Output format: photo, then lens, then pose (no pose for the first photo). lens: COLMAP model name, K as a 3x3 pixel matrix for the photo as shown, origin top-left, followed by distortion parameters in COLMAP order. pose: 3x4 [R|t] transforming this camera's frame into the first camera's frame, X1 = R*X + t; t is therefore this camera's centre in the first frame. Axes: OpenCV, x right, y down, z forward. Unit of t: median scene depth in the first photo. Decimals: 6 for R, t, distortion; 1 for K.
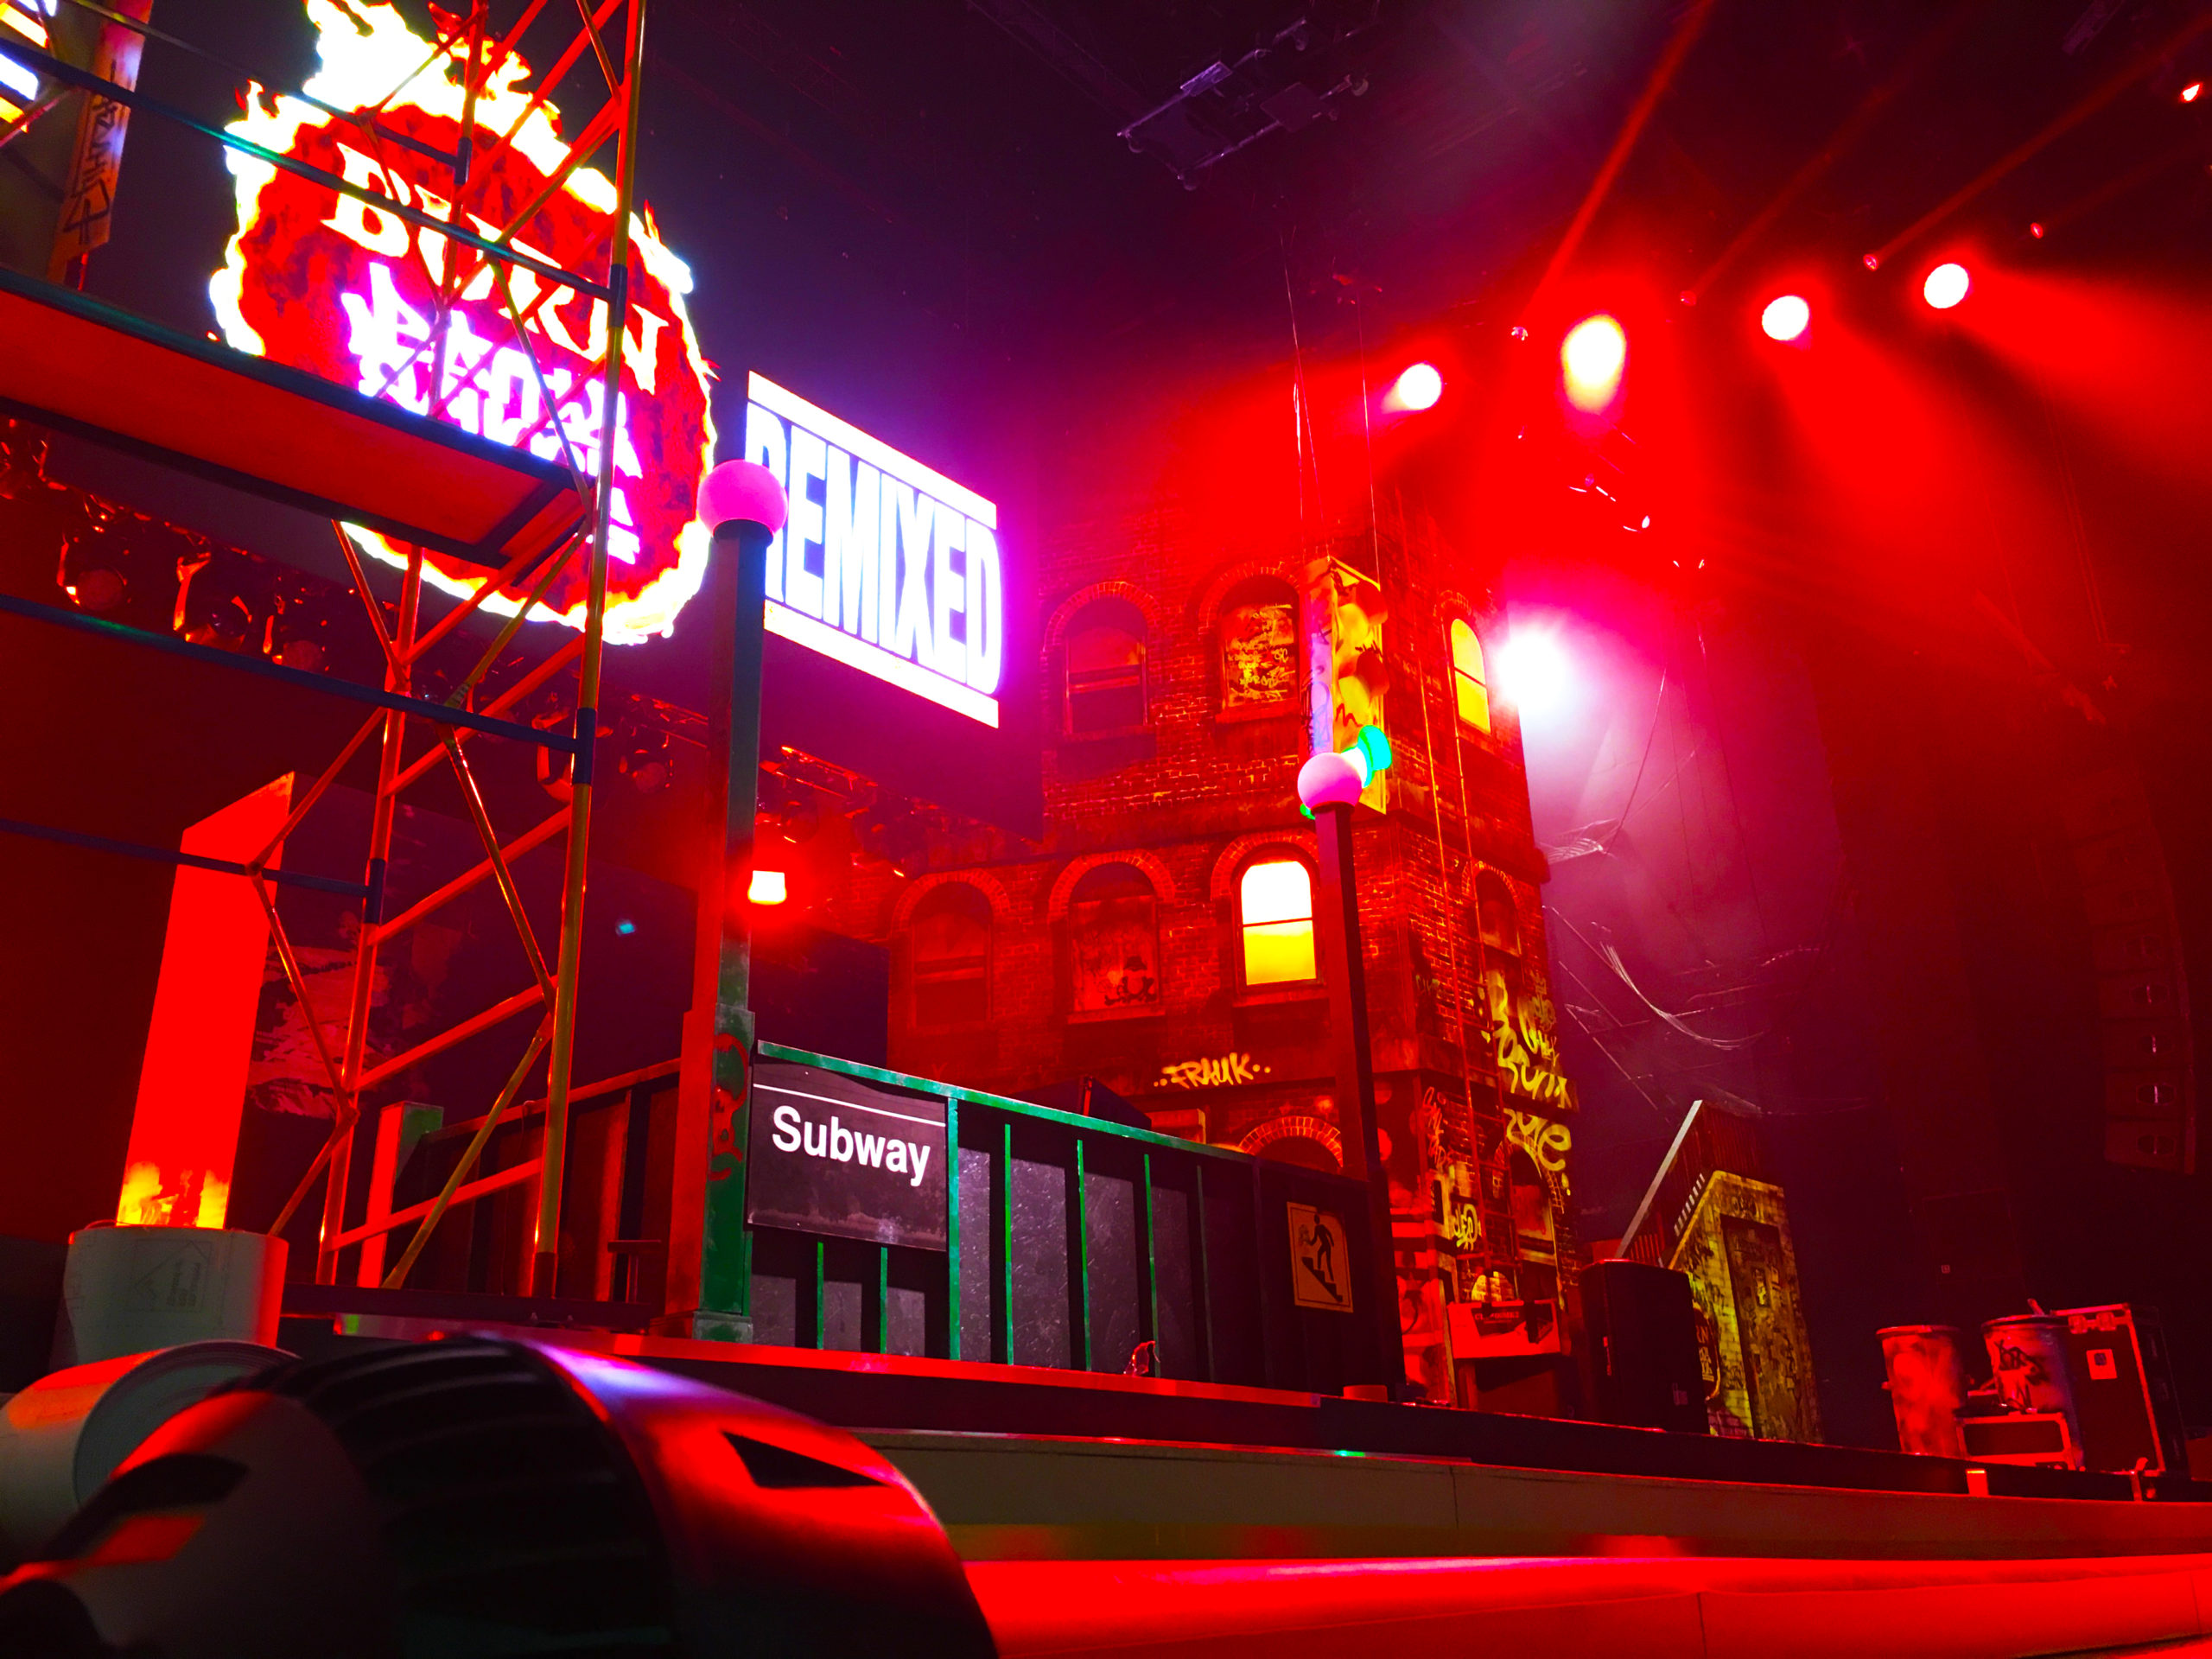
lens RADIAL K [[1883.8, 0, 1099.2], [0, 1883.8, 813.3], [0, 0, 1]] dist [0.070898, -0.074925]
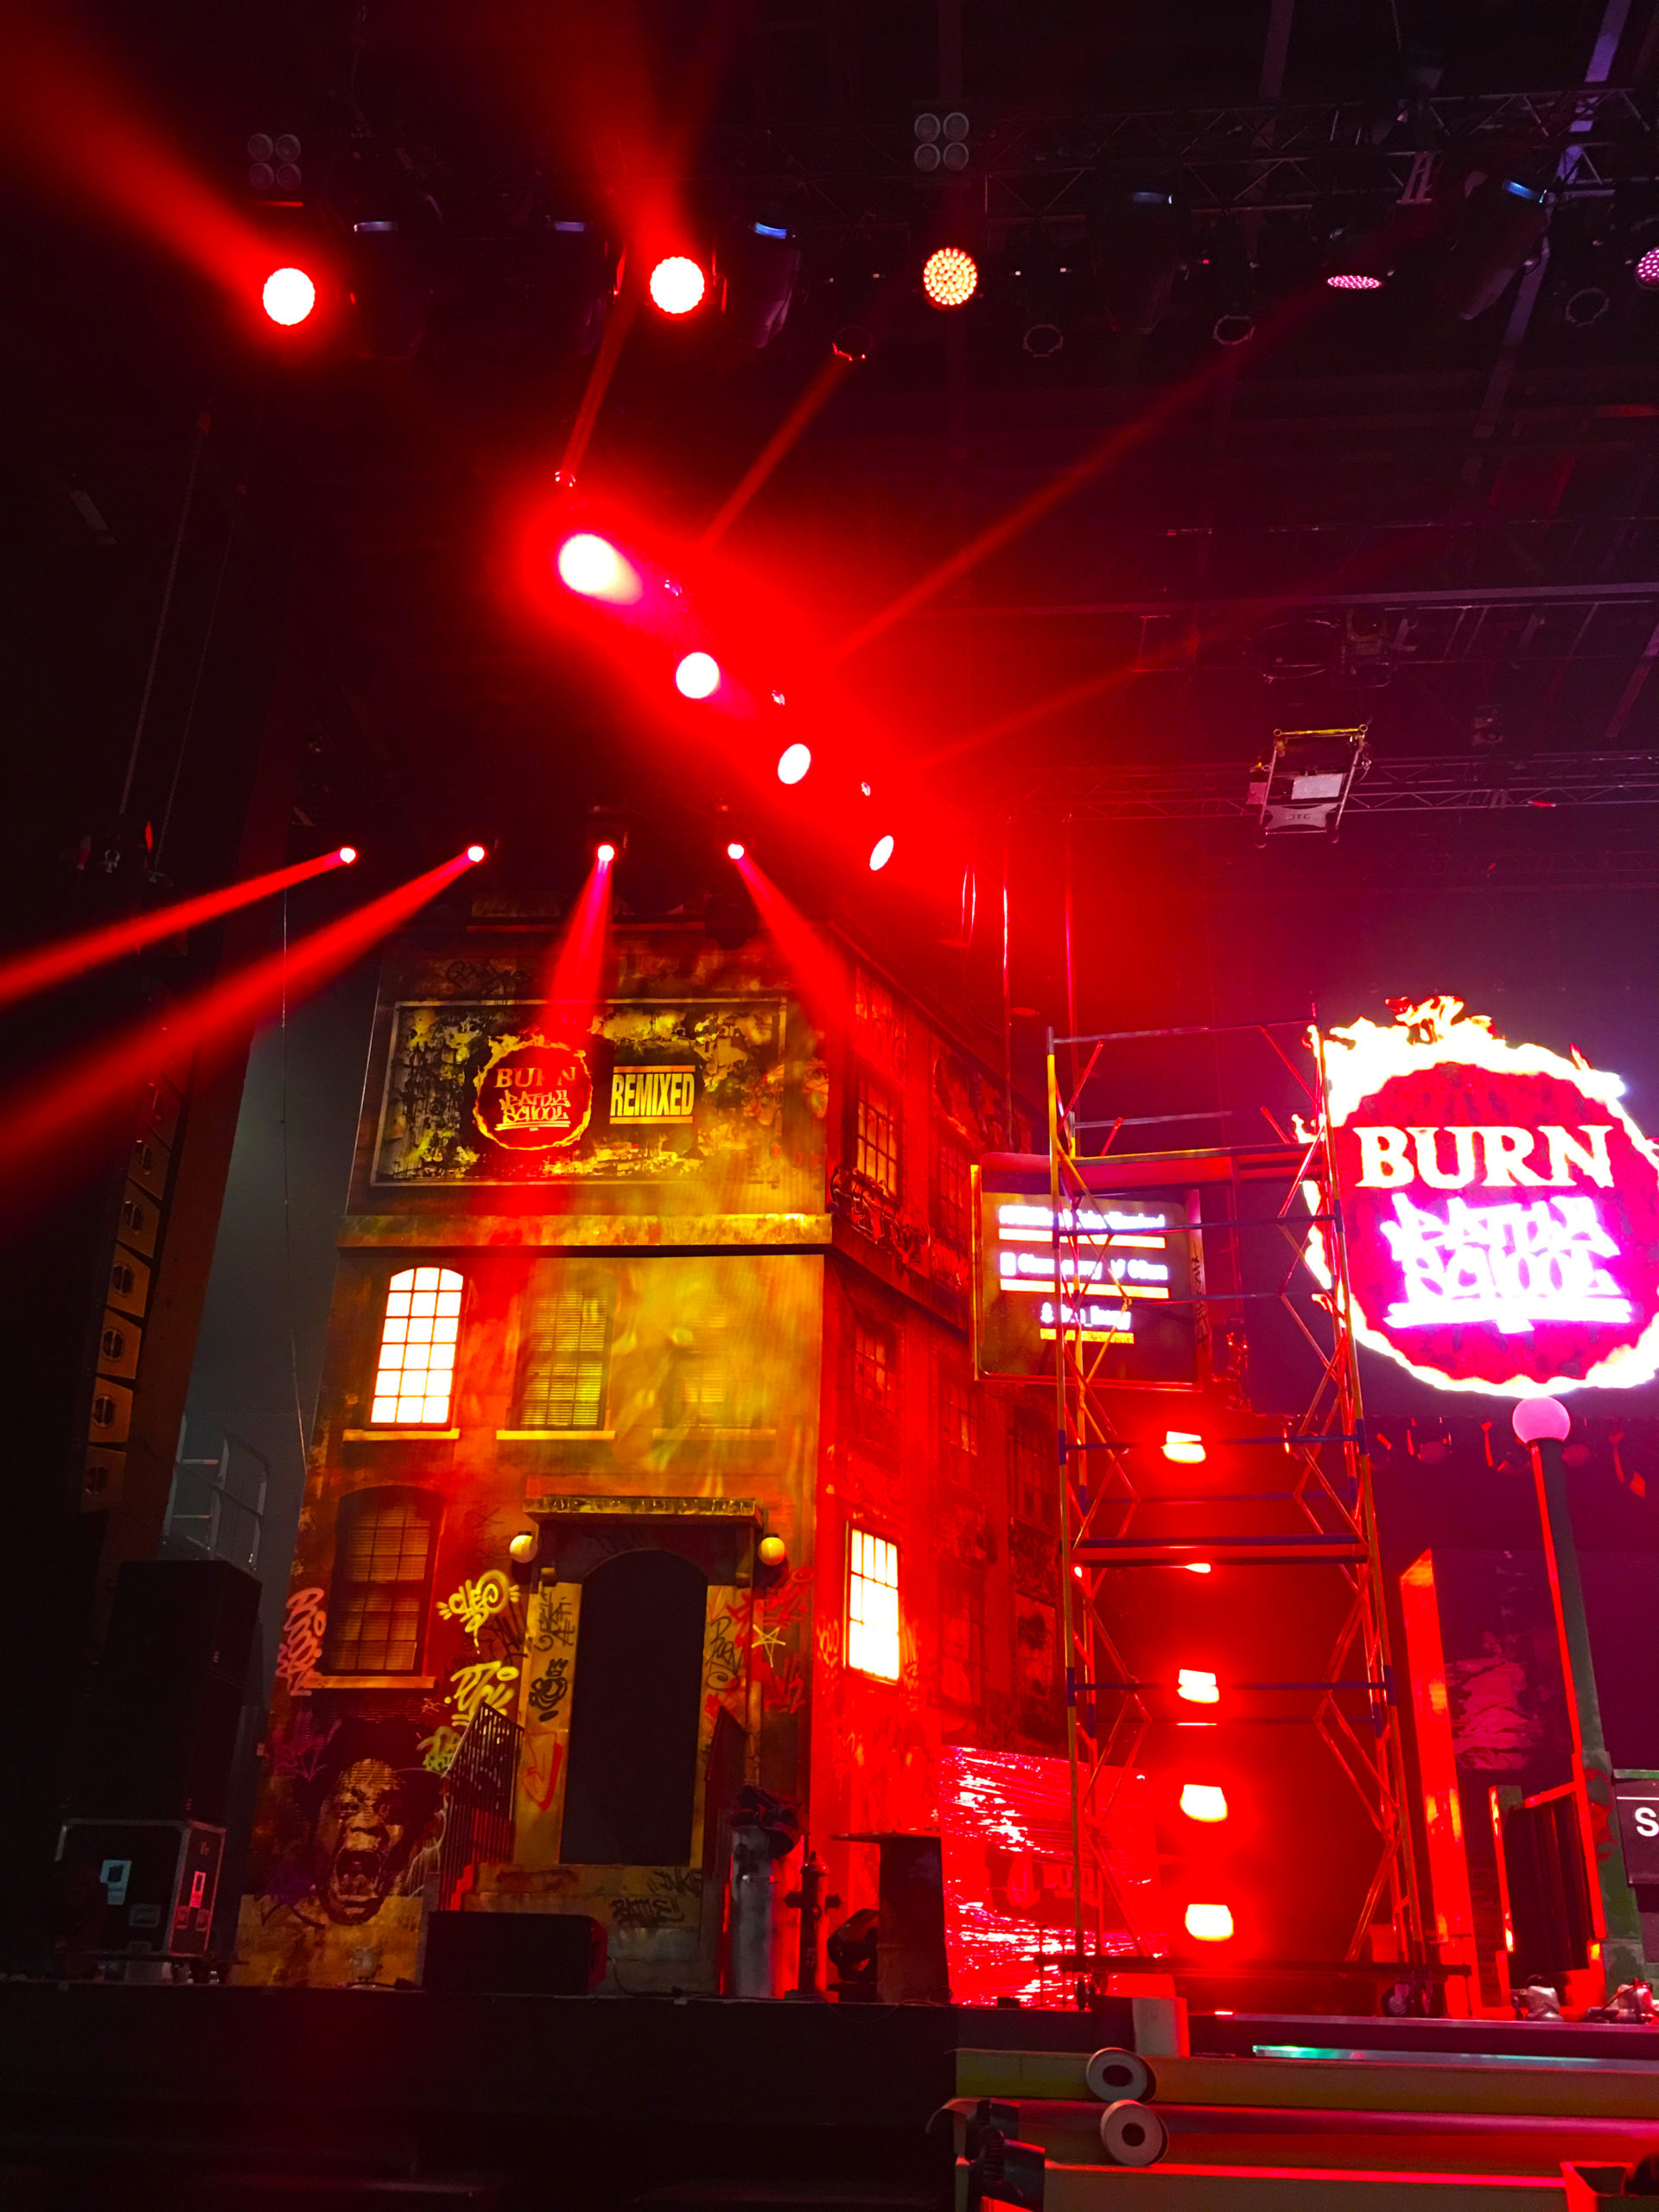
lens RADIAL K [[1883.8, 0, 835.5], [0, 1883.8, 1099.6], [0, 0, 1]] dist [0.070898, -0.074925]
pose [[0.608392, -0.306171, -0.732201, 0.350044], [0.259219, 0.948651, -0.181293, -0.134692], [0.750110, -0.079503, 0.656517, -0.256760]]
